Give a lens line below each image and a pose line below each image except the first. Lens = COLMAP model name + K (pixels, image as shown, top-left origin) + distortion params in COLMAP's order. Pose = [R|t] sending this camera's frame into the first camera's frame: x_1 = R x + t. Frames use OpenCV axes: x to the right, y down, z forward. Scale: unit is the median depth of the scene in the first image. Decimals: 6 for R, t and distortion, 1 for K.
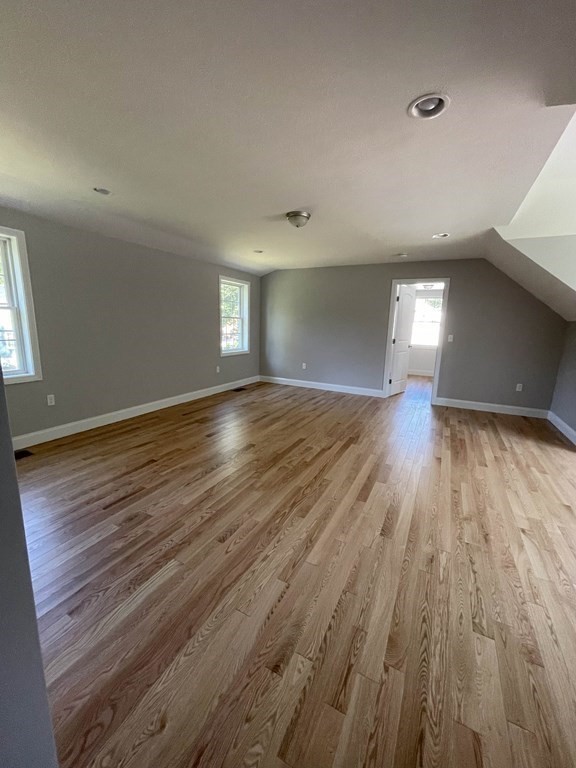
lens RADIAL K [[310.7, 0, 283.7], [0, 310.7, 380.1], [0, 0, 1]] dist [-0.001195, 0.000686]
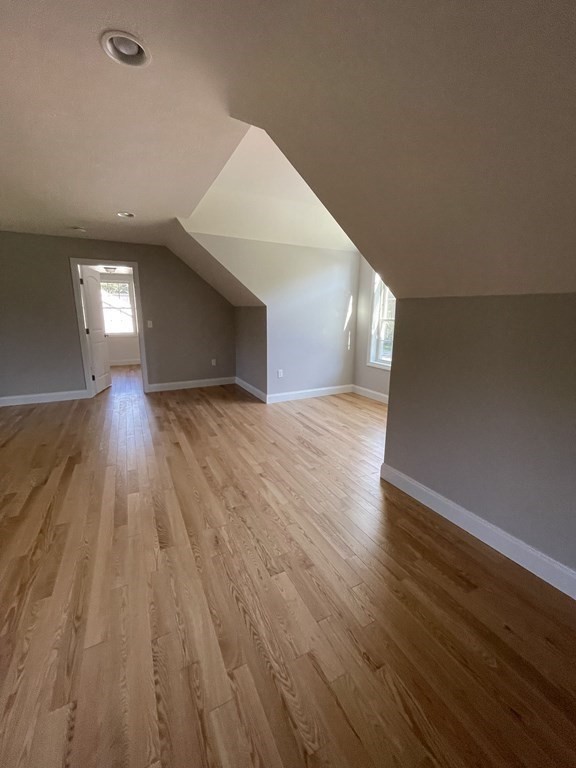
lens RADIAL K [[310.7, 0, 283.7], [0, 310.7, 380.1], [0, 0, 1]] dist [-0.001195, 0.000686]
pose [[0.583791, -0.196474, 0.787773, -0.063028], [0.161742, 0.978974, 0.124299, -0.022287], [-0.795631, 0.054851, 0.603294, 0.105835]]
